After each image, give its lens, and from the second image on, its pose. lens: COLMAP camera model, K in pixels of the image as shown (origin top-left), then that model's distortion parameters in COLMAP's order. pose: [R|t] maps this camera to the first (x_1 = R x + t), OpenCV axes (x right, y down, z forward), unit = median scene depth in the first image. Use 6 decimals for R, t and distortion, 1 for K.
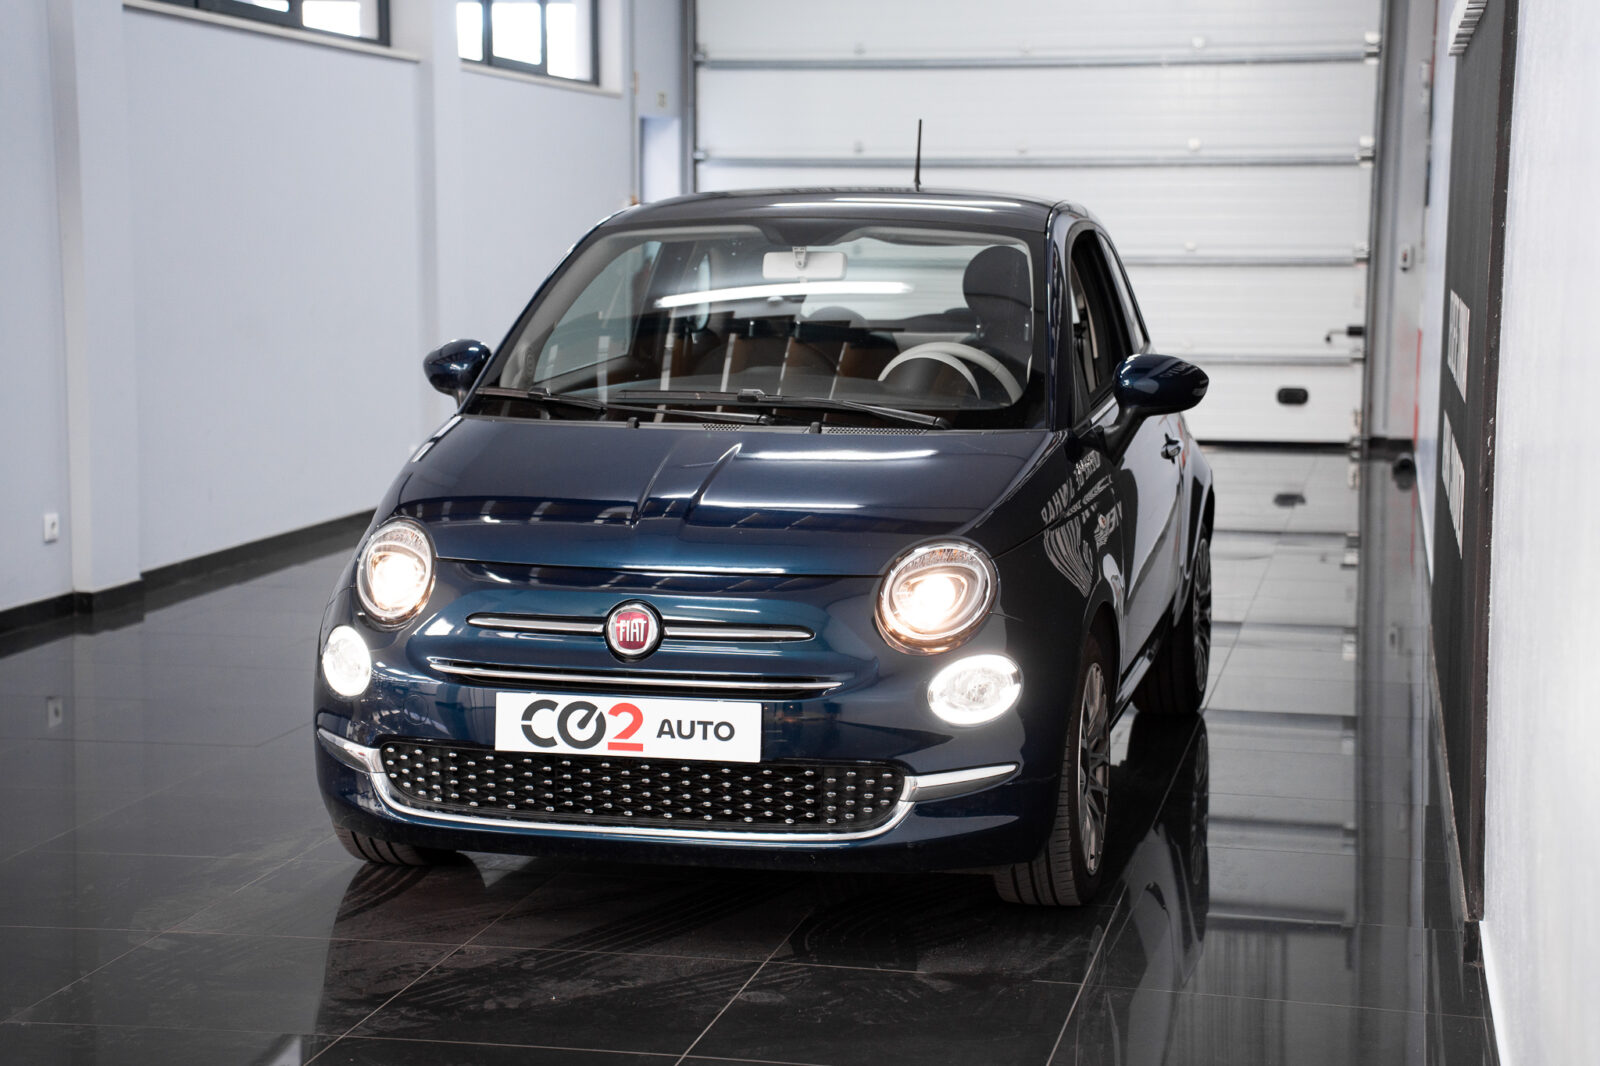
lens RADIAL K [[2648.0, 0, 800.9], [0, 2648.0, 527.6], [0, 0, 1]] dist [0.356189, 0.000000]
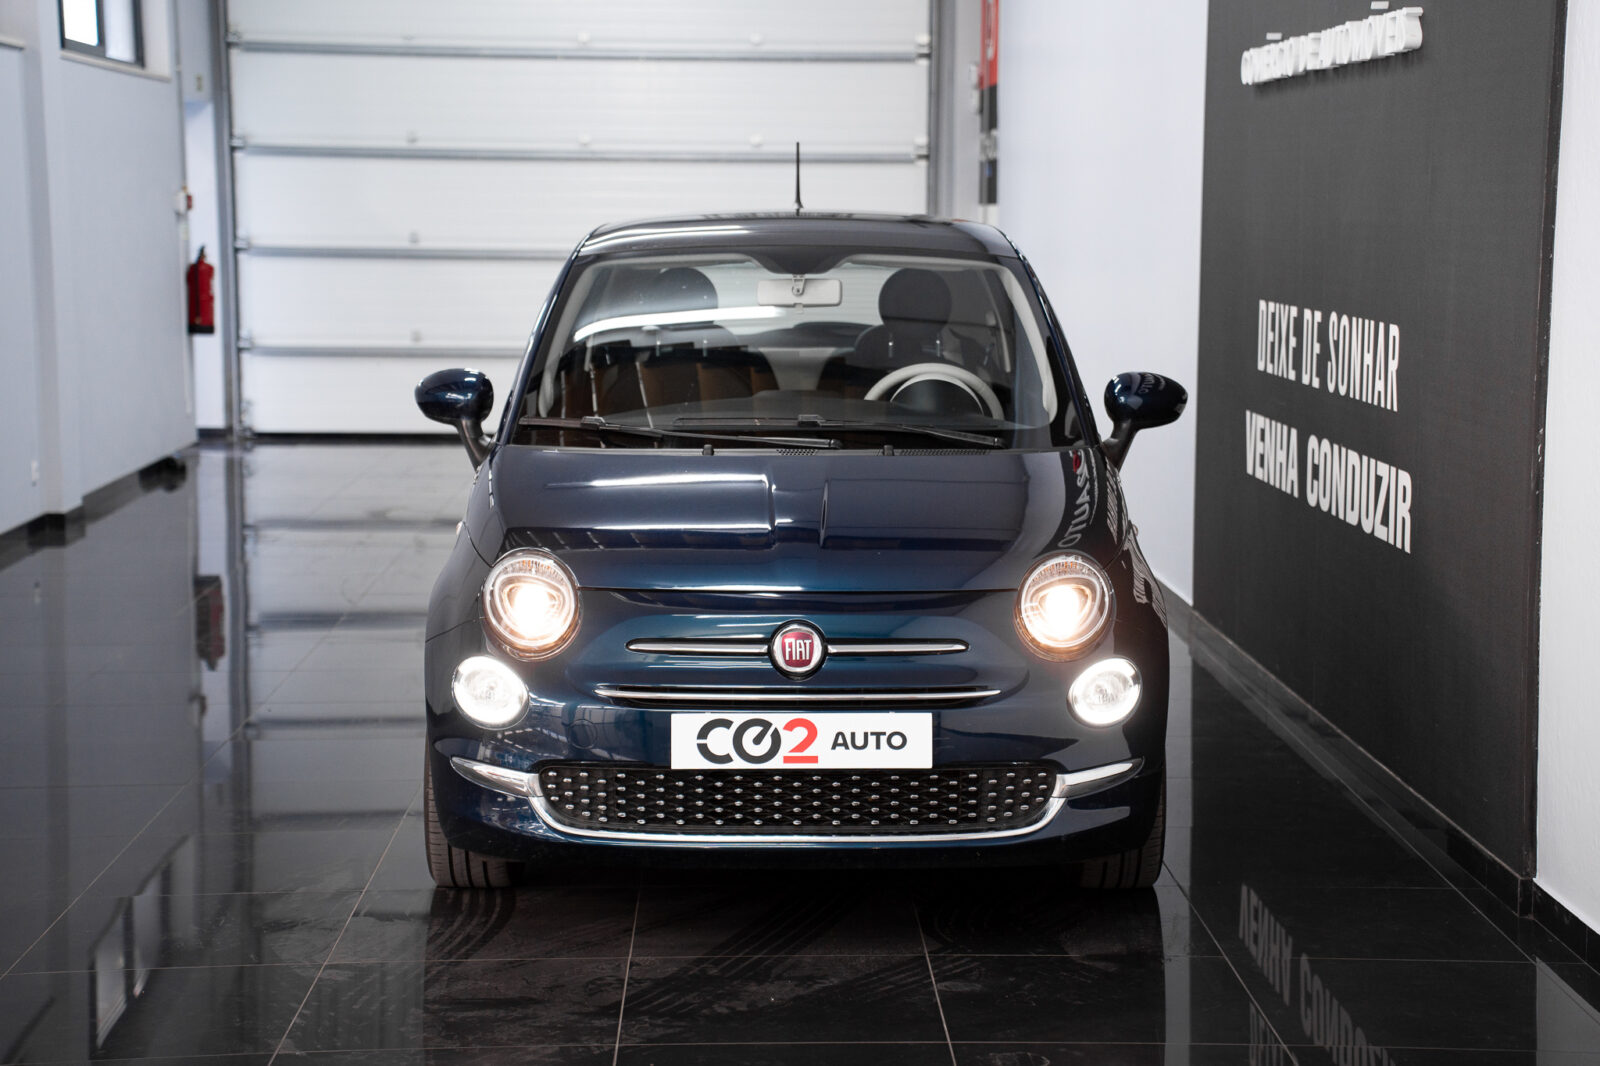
lens RADIAL K [[2769.5, 0, 799.1], [0, 2769.5, 530.0], [0, 0, 1]] dist [0.405355, 0.000000]
pose [[0.973810, -0.032142, 0.225081, -0.307106], [0.031330, 0.999483, 0.007178, -0.016576], [-0.225195, 0.000062, 0.974314, -0.075285]]
